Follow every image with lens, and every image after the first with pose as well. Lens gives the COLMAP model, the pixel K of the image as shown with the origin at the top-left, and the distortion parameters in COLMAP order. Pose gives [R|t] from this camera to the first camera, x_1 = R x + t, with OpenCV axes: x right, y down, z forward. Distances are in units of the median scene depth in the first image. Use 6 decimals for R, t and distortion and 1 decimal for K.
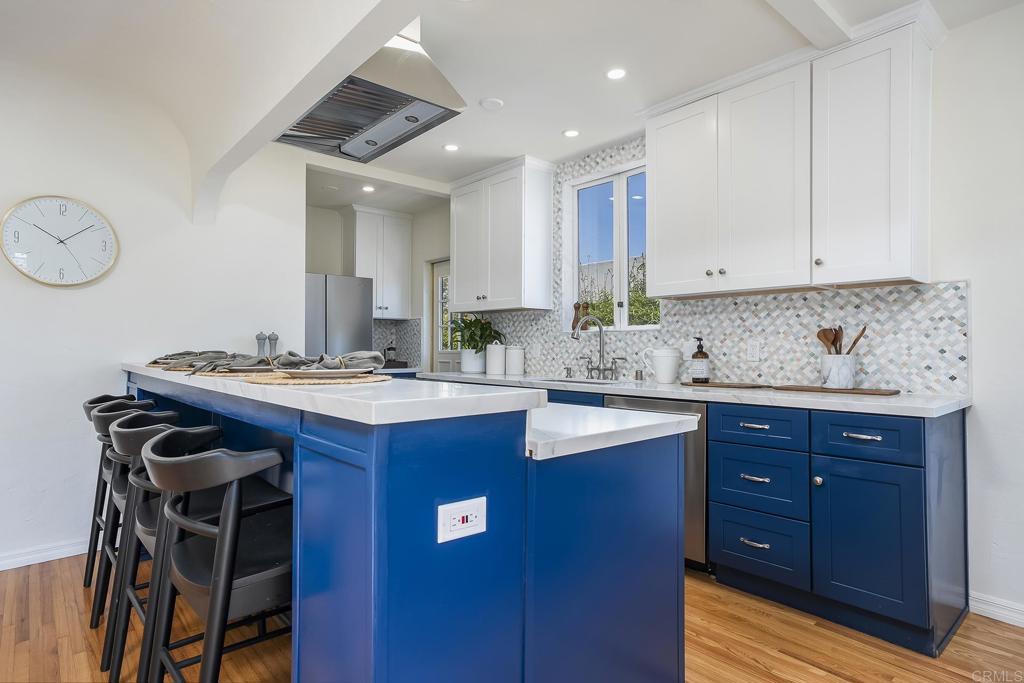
lens RADIAL K [[549.1, 0, 512.0], [0, 549.1, 341.5], [0, 0, 1]] dist [-0.005390, 0.022729]
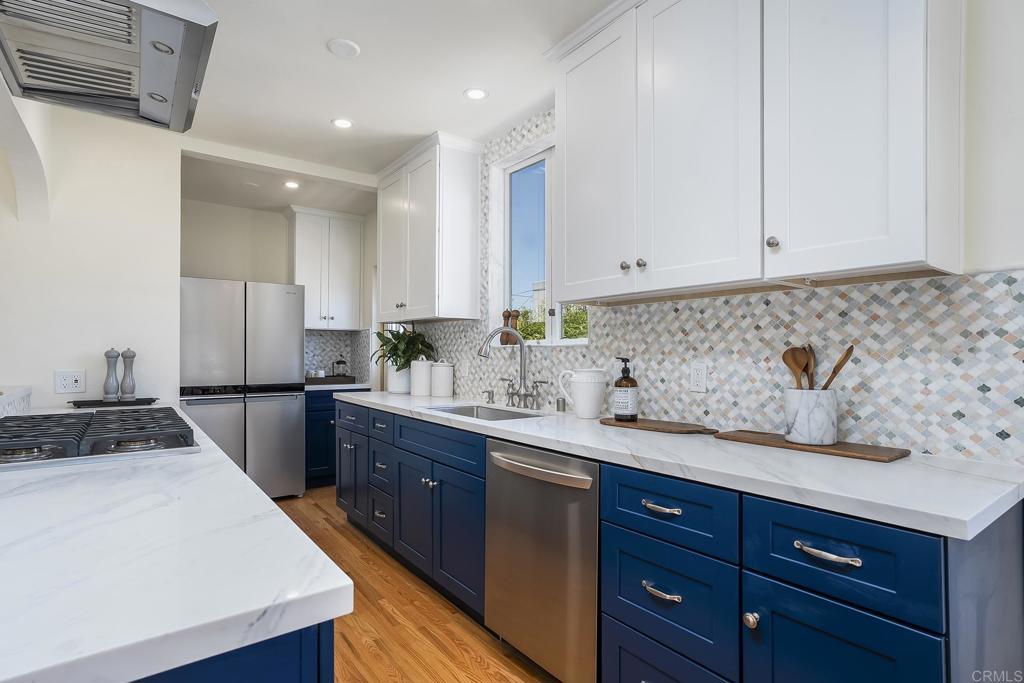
lens RADIAL K [[512.9, 0, 505.1], [0, 512.9, 349.3], [0, 0, 1]] dist [-0.026402, 0.019916]
pose [[0.995887, -0.000625, -0.090598, 0.256457], [0.000925, 0.999994, 0.003267, -0.021415], [0.090595, -0.003337, 0.995882, 0.331129]]
